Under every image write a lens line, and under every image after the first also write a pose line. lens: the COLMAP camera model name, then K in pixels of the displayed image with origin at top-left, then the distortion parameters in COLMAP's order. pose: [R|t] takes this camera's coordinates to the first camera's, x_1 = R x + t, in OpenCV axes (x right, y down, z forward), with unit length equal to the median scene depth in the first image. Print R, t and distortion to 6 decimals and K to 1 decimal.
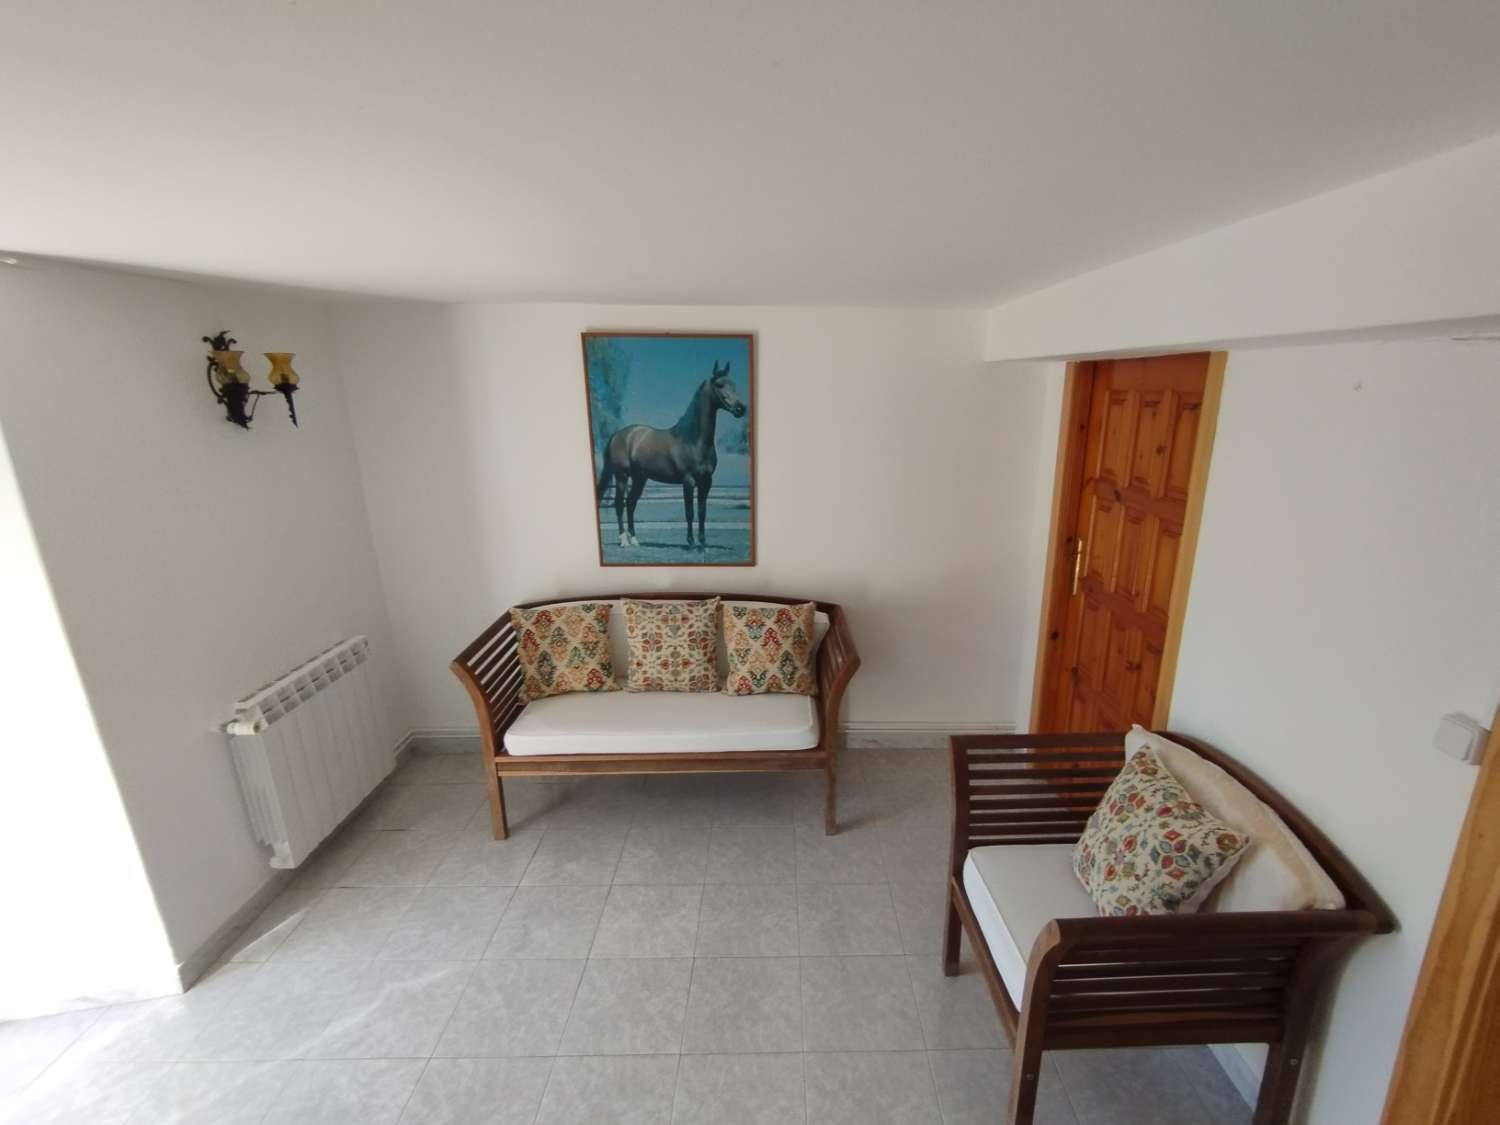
lens RADIAL K [[693.9, 0, 784.9], [0, 693.9, 581.1], [0, 0, 1]] dist [0.022912, -0.025332]
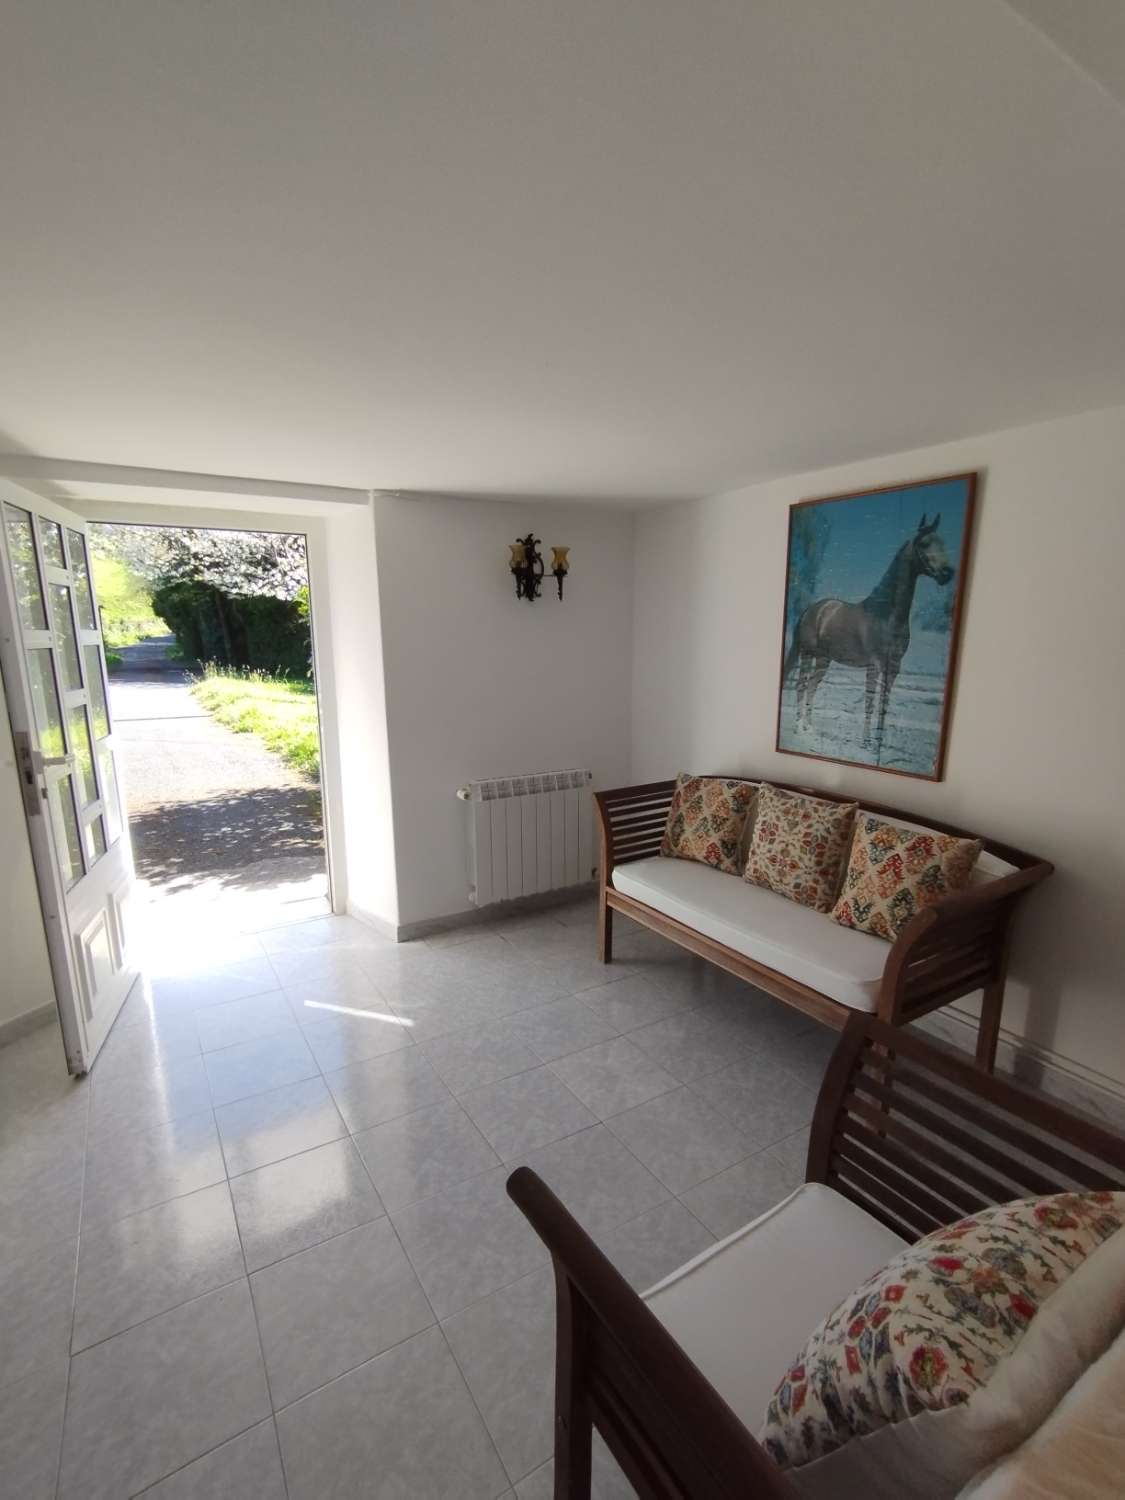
lens RADIAL K [[693.9, 0, 560.2], [0, 693.9, 782.6], [0, 0, 1]] dist [0.022912, -0.025332]
pose [[0.500289, 0.179230, -0.847105, 0.428134], [-0.234645, 0.969796, 0.066610, 0.027665], [0.833458, 0.165444, 0.527234, 0.278629]]
